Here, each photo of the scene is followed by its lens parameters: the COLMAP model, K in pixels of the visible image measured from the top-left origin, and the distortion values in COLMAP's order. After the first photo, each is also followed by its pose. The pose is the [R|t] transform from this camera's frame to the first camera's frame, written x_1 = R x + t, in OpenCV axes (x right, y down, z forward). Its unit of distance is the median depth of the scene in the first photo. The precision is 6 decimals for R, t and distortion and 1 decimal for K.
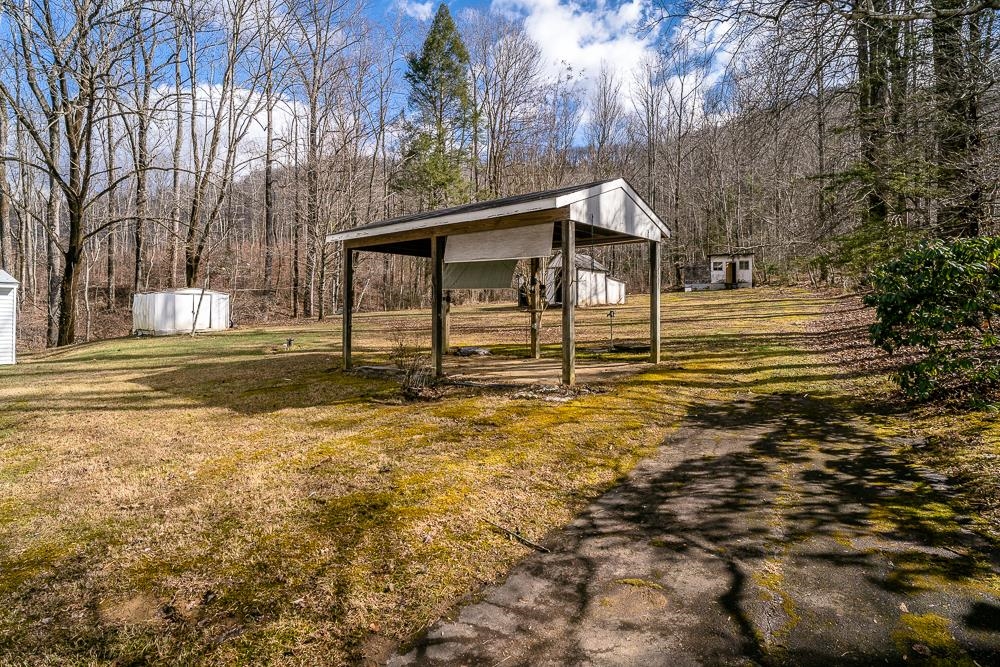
lens RADIAL K [[519.0, 0, 490.8], [0, 519.0, 316.3], [0, 0, 1]] dist [0.004052, -0.003399]
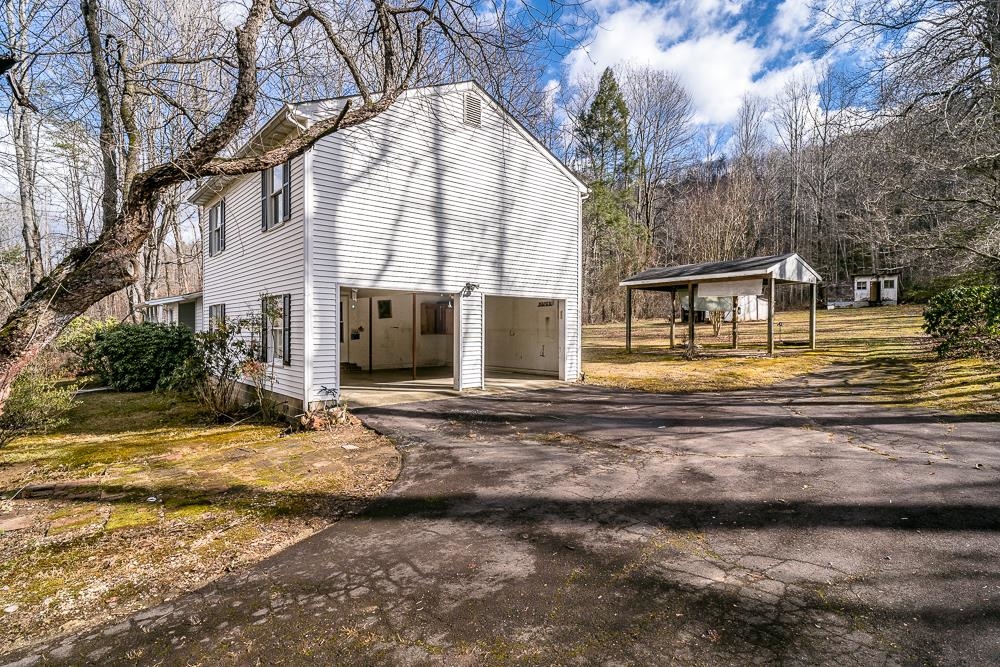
lens RADIAL K [[519.0, 0, 508.1], [0, 519.0, 343.7], [0, 0, 1]] dist [0.004052, -0.003399]
pose [[0.981775, 0.004606, -0.189993, -0.119825], [-0.001534, 0.999866, 0.016314, 0.011953], [0.190043, -0.015725, 0.981650, -0.309112]]
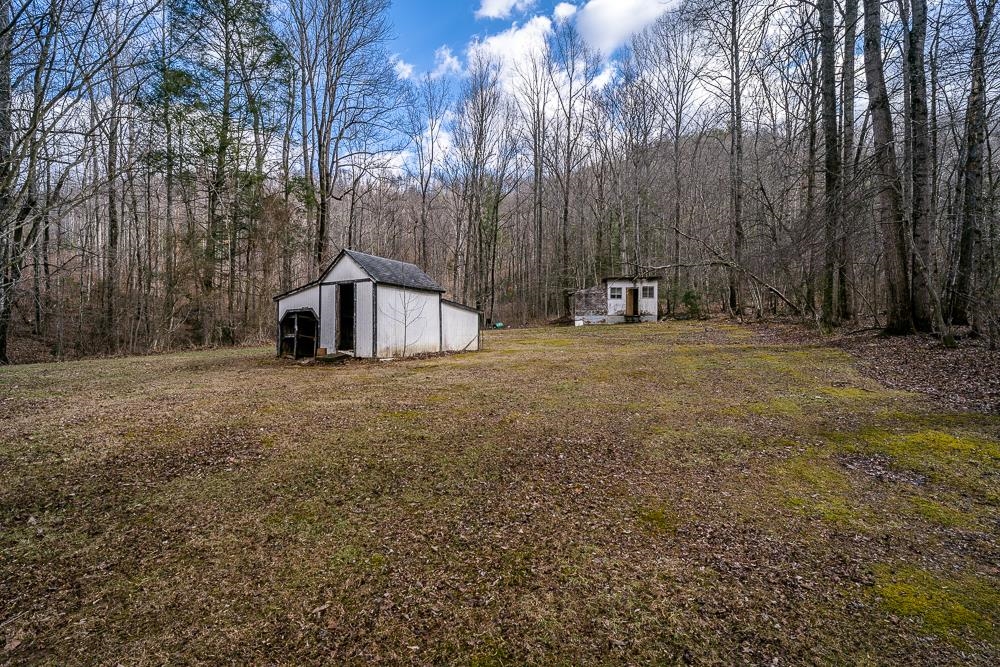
lens RADIAL K [[519.0, 0, 500.1], [0, 519.0, 339.7], [0, 0, 1]] dist [0.004052, -0.003399]
pose [[0.976589, 0.000112, 0.215113, 0.175653], [0.002419, 0.999931, -0.011505, -0.031901], [-0.215099, 0.011756, 0.976521, 0.479497]]
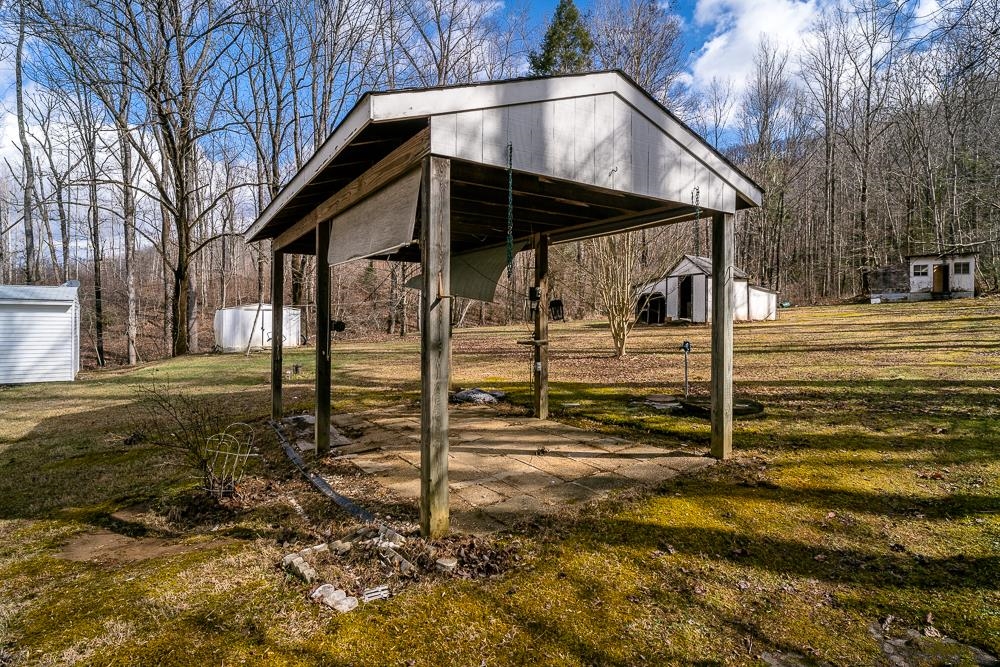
lens RADIAL K [[519.0, 0, 494.4], [0, 519.0, 323.3], [0, 0, 1]] dist [0.004052, -0.003399]
pose [[0.960314, 0.006012, -0.278857, 0.075580], [-0.008780, 0.999924, -0.008680, -0.009463], [0.278783, 0.010784, 0.960293, 0.141063]]
